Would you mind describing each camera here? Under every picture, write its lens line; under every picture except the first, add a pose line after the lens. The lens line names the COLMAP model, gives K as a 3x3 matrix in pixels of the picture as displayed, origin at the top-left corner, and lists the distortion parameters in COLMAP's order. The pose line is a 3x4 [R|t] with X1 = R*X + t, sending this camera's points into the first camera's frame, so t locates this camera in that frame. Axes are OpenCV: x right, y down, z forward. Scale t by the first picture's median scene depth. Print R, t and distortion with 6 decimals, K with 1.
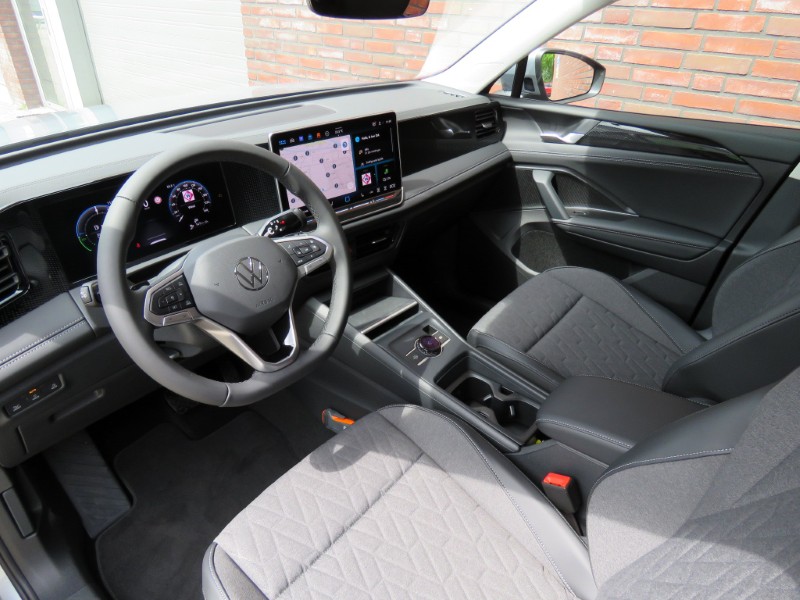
lens RADIAL K [[550.5, 0, 400.0], [0, 550.5, 300.0], [0, 0, 1]] dist [0.000488, -0.000450]
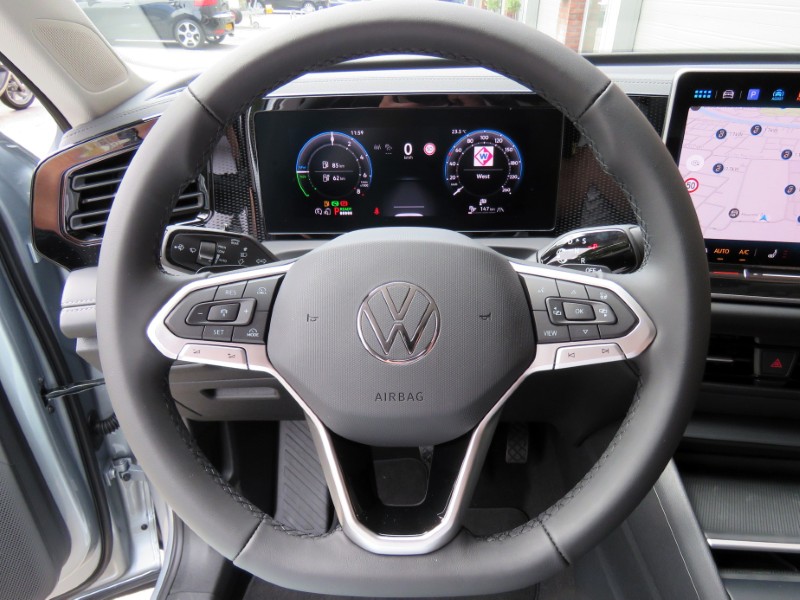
lens RADIAL K [[550.5, 0, 400.0], [0, 550.5, 300.0], [0, 0, 1]] dist [0.000488, -0.000450]
pose [[0.642011, 0.345837, -0.684266, 0.003886], [-0.386542, 0.916761, 0.100670, -0.075611], [0.662124, 0.199866, 0.722251, 0.554324]]
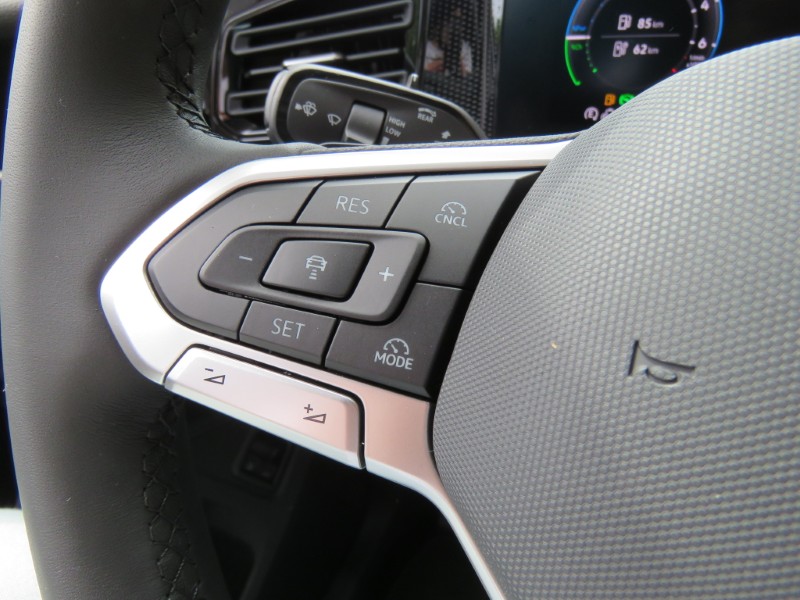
lens RADIAL K [[550.5, 0, 400.0], [0, 550.5, 300.0], [0, 0, 1]] dist [0.000488, -0.000450]
pose [[0.279058, 0.481665, -0.830738, -0.193704], [-0.463628, 0.825175, 0.322700, -0.029572], [0.840937, 0.295101, 0.453586, 0.690760]]
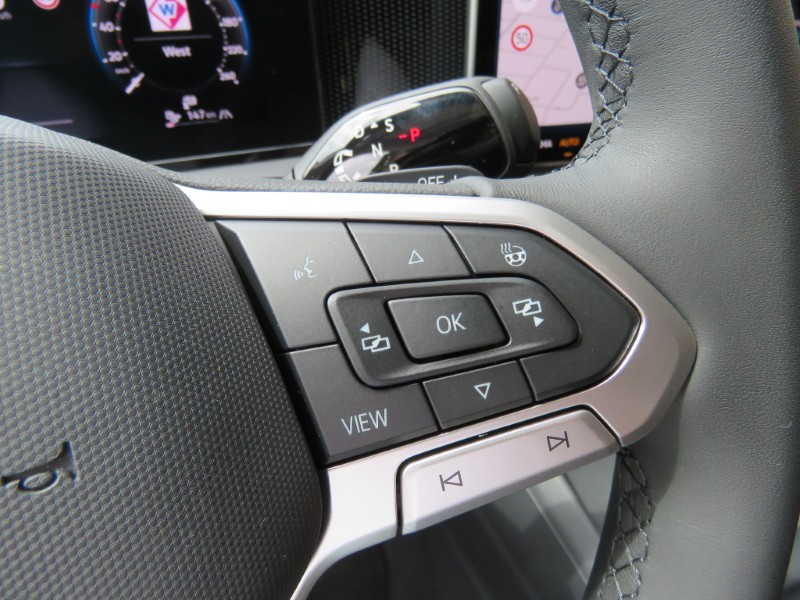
lens RADIAL K [[550.5, 0, 400.0], [0, 550.5, 300.0], [0, 0, 1]] dist [0.000488, -0.000450]
pose [[0.895878, 0.241274, -0.373082, -0.119906], [-0.232041, 0.970168, 0.070215, -0.085757], [0.378894, 0.023666, 0.925138, 0.768614]]
